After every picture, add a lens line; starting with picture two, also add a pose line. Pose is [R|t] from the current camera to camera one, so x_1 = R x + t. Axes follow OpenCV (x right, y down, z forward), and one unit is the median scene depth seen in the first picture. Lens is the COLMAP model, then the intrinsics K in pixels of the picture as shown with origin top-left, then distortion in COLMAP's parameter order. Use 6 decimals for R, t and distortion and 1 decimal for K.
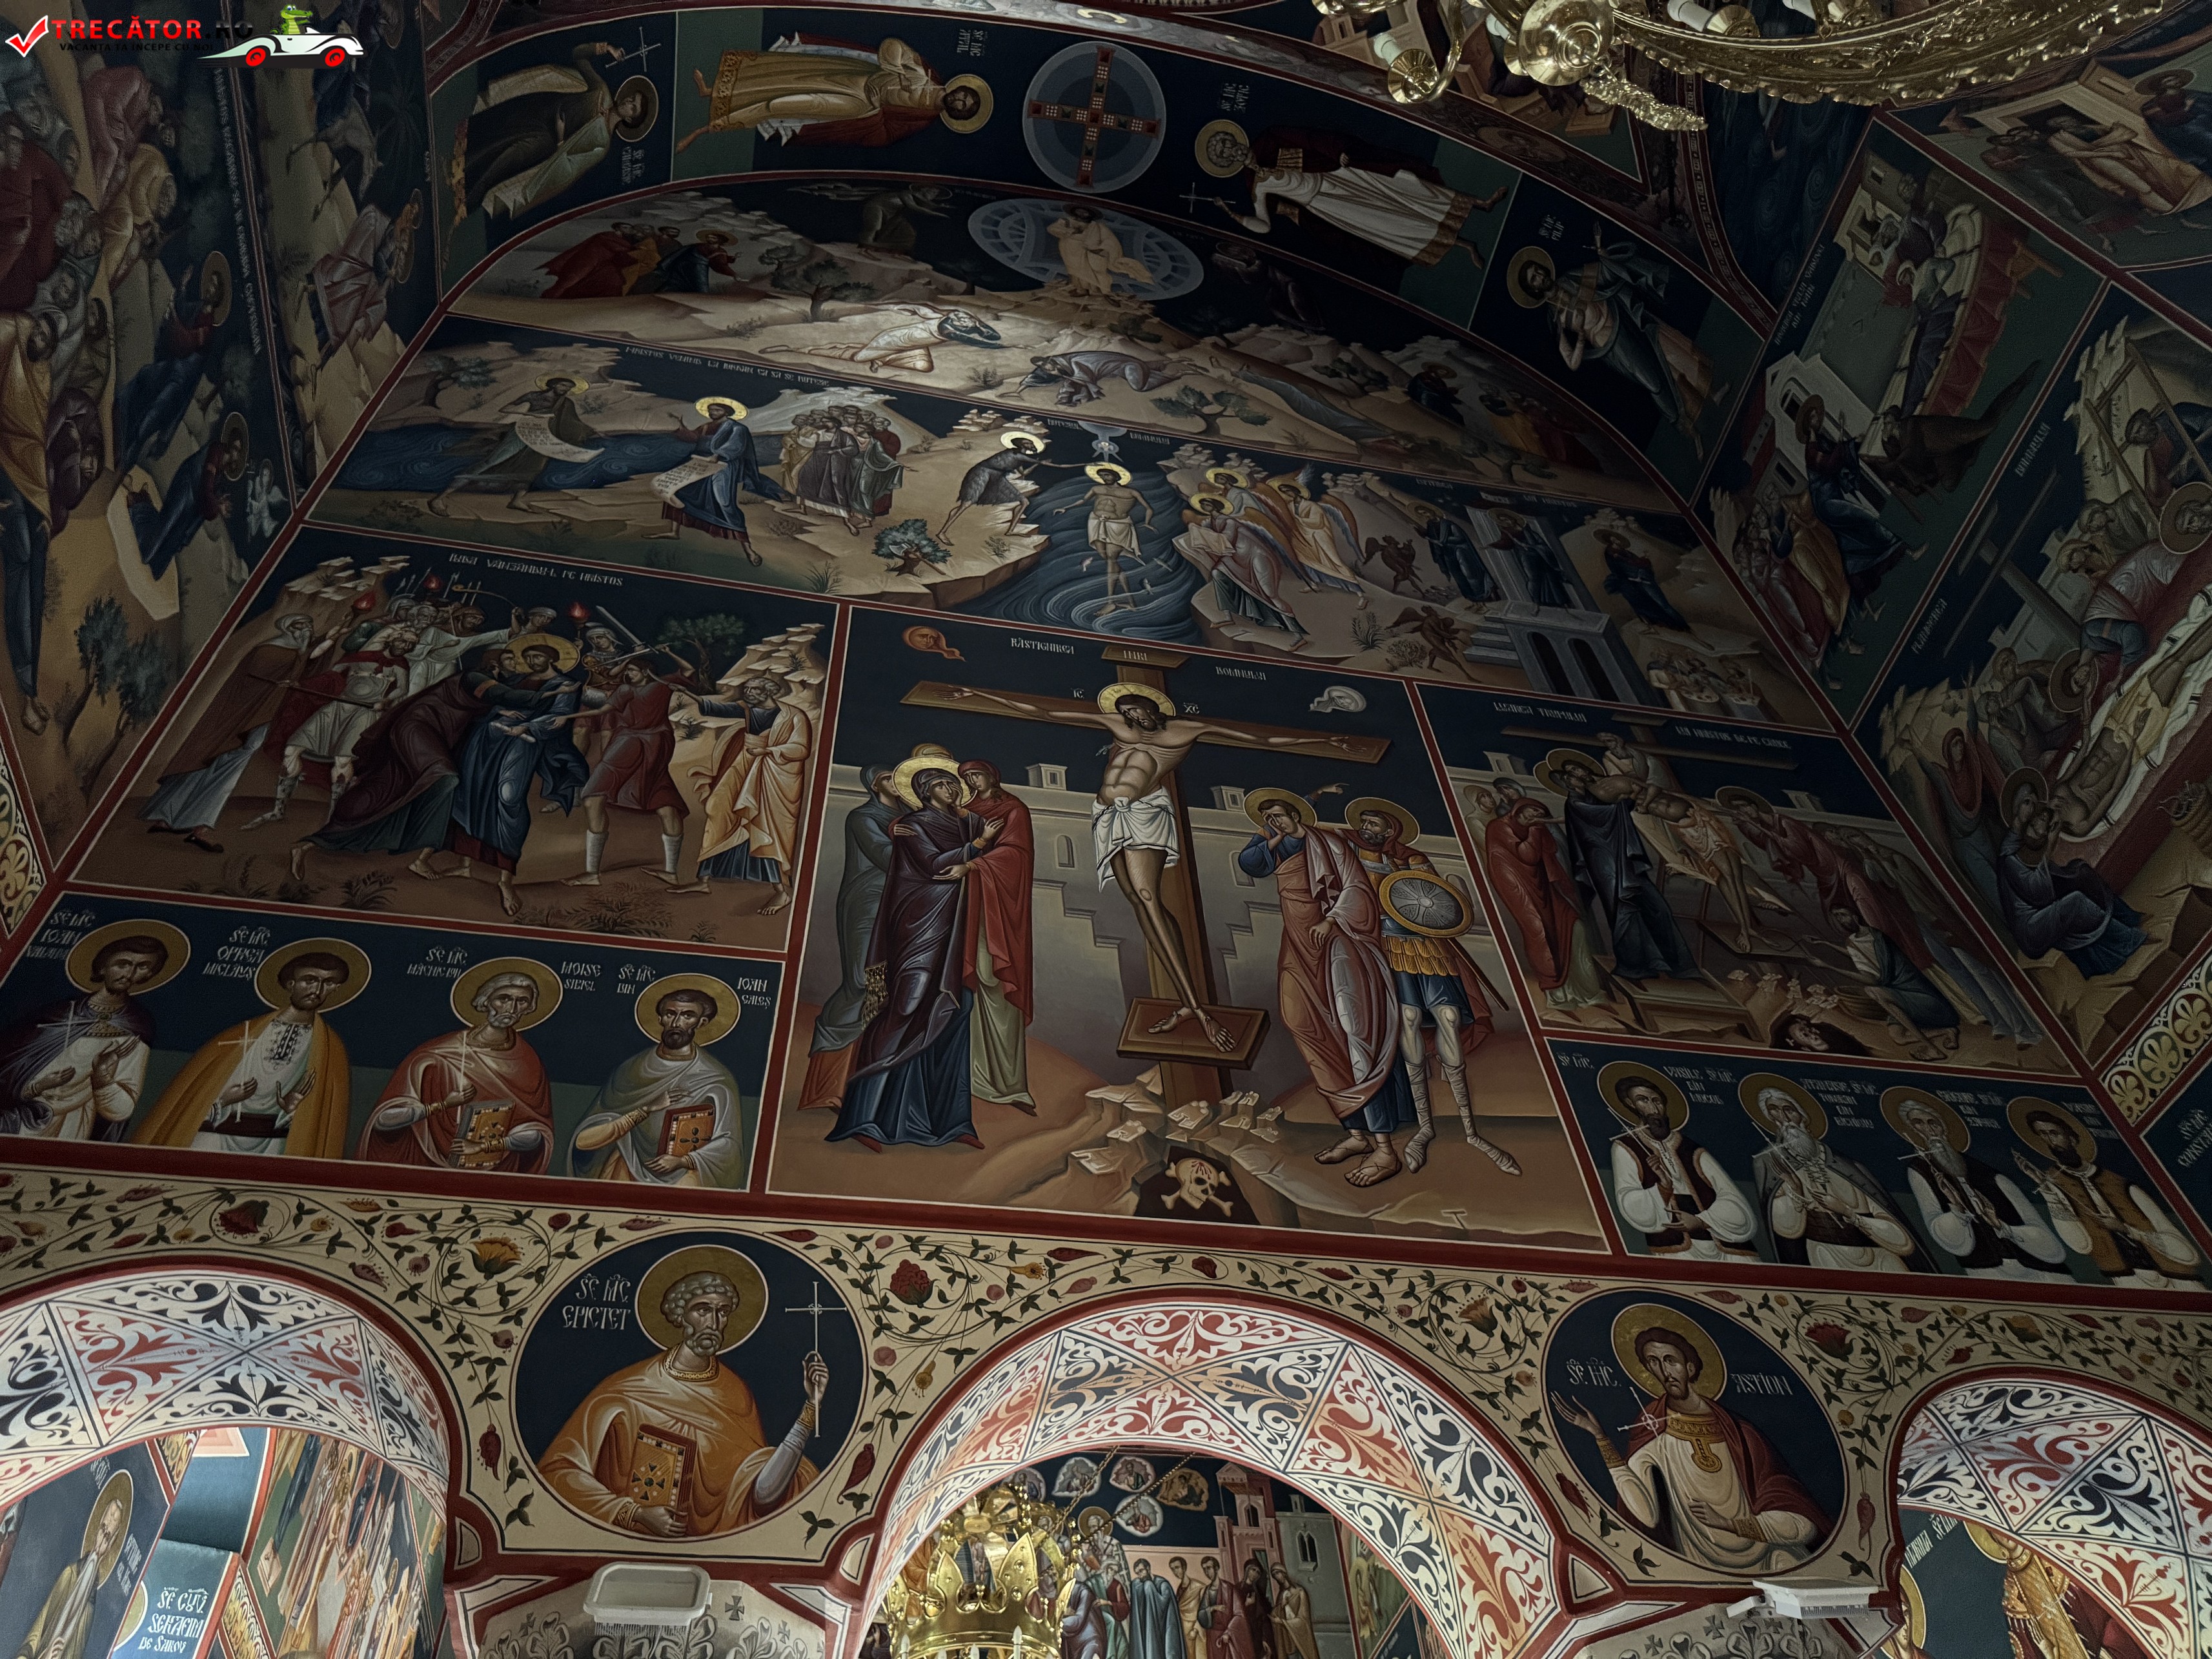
lens RADIAL K [[1555.7, 0, 1079.3], [0, 1555.7, 825.4], [0, 0, 1]] dist [0.049853, -0.071082]
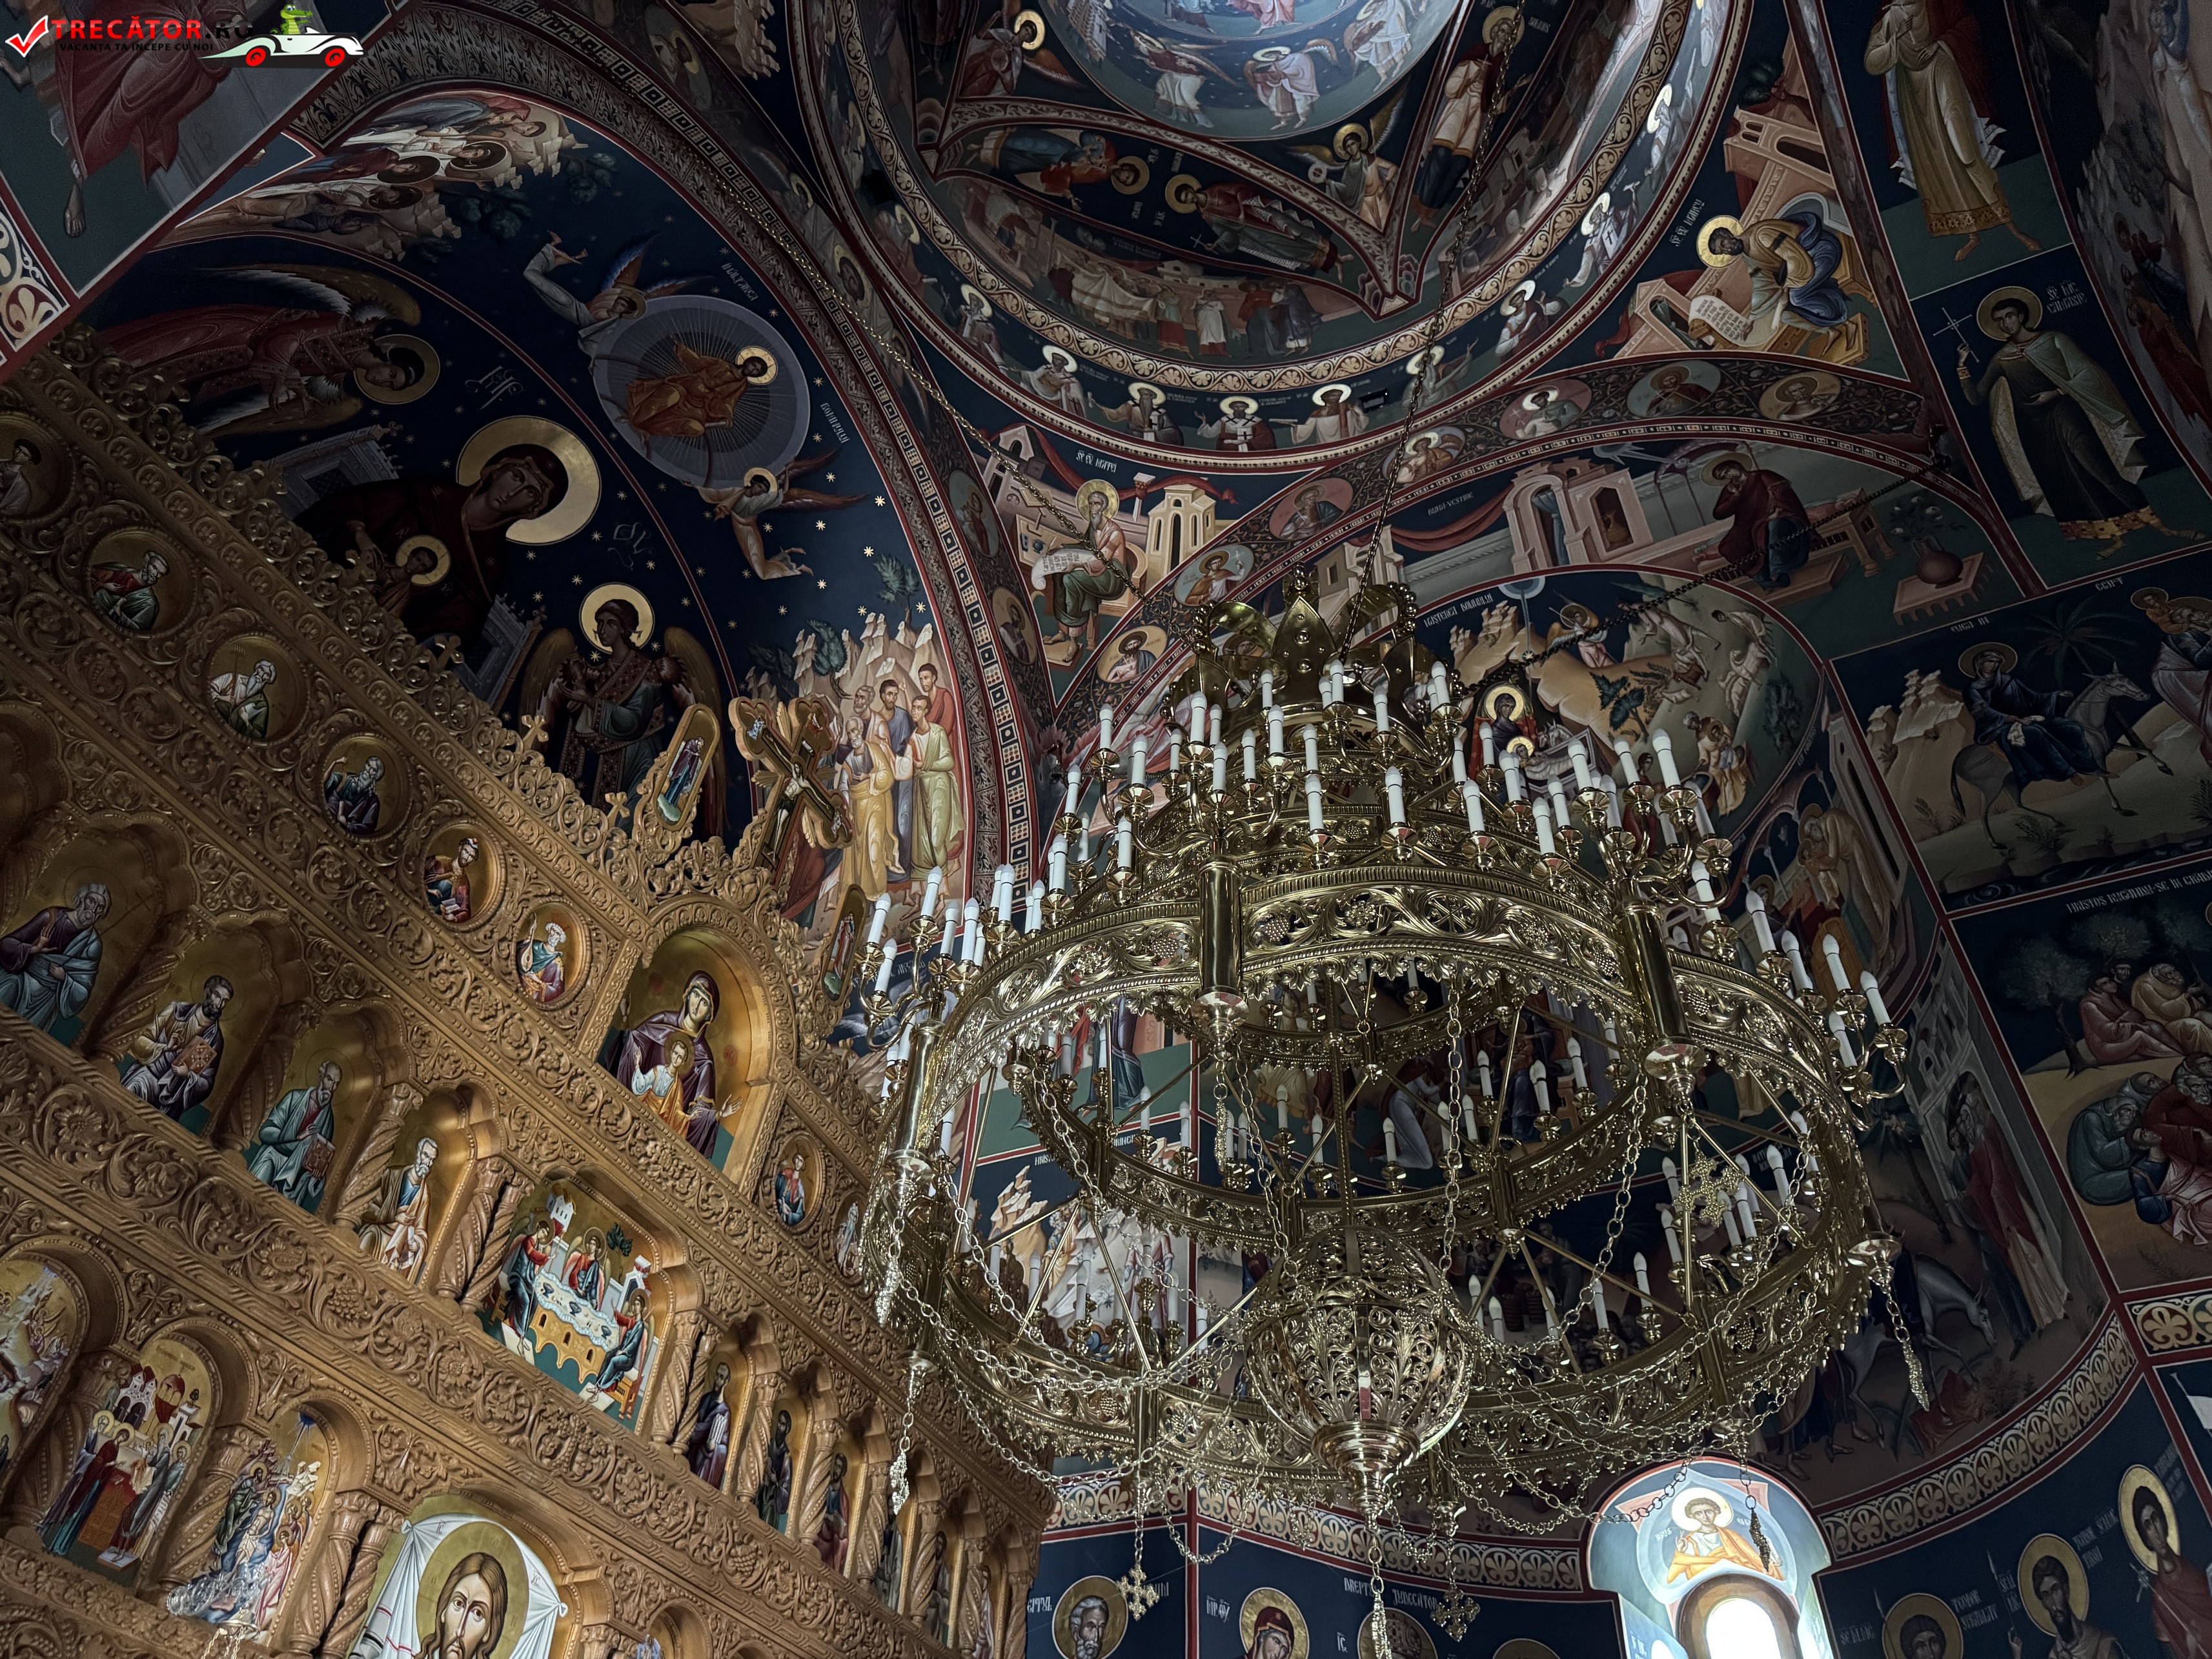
lens RADIAL K [[1555.7, 0, 1100.0], [0, 1555.7, 861.7], [0, 0, 1]] dist [0.049853, -0.071082]
pose [[-0.598496, -0.549922, -0.582571, 0.548764], [0.605288, 0.165978, -0.778510, 0.078288], [0.524814, -0.818558, 0.233524, 0.101694]]
